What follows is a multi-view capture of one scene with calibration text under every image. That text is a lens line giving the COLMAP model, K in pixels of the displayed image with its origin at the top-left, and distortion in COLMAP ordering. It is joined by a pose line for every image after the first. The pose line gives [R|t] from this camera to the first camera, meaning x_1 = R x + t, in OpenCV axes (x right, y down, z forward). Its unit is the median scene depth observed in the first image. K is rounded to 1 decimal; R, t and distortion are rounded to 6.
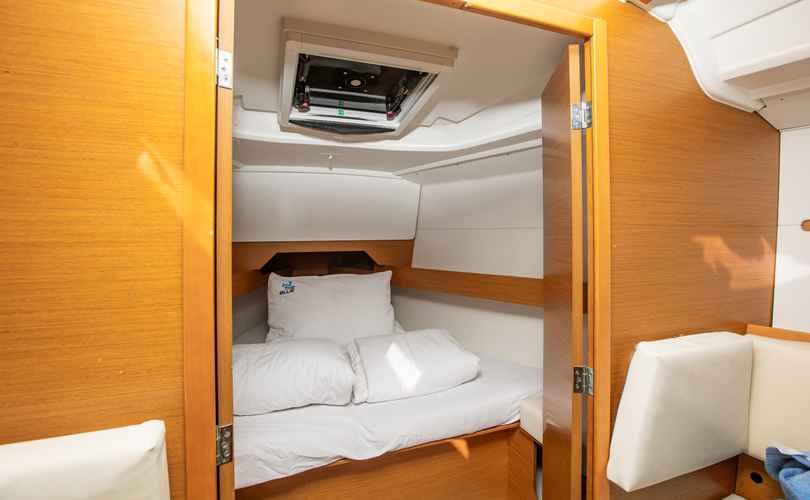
lens RADIAL K [[390.5, 0, 405.8], [0, 390.5, 233.6], [0, 0, 1]] dist [0.000035, 0.000081]
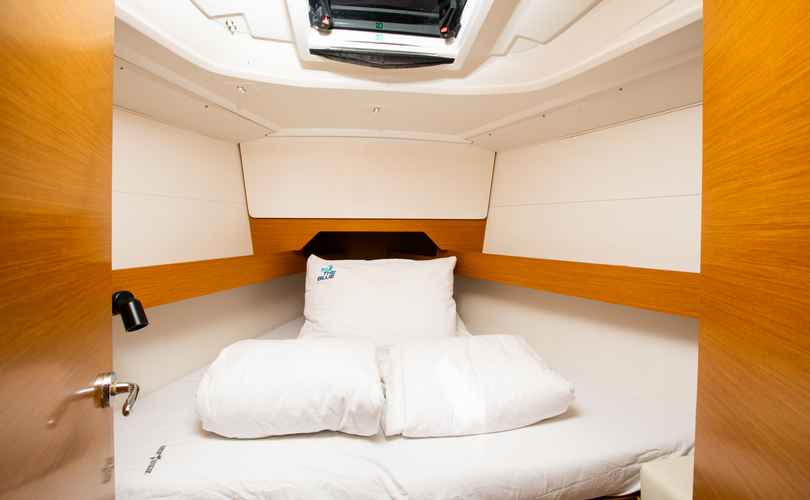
lens RADIAL K [[390.5, 0, 405.8], [0, 390.5, 233.6], [0, 0, 1]] dist [0.000035, 0.000081]
pose [[0.977419, 0.016217, -0.210686, 0.036336], [-0.010739, 0.999575, 0.027118, 0.031467], [0.211036, -0.024243, 0.977178, 0.228735]]
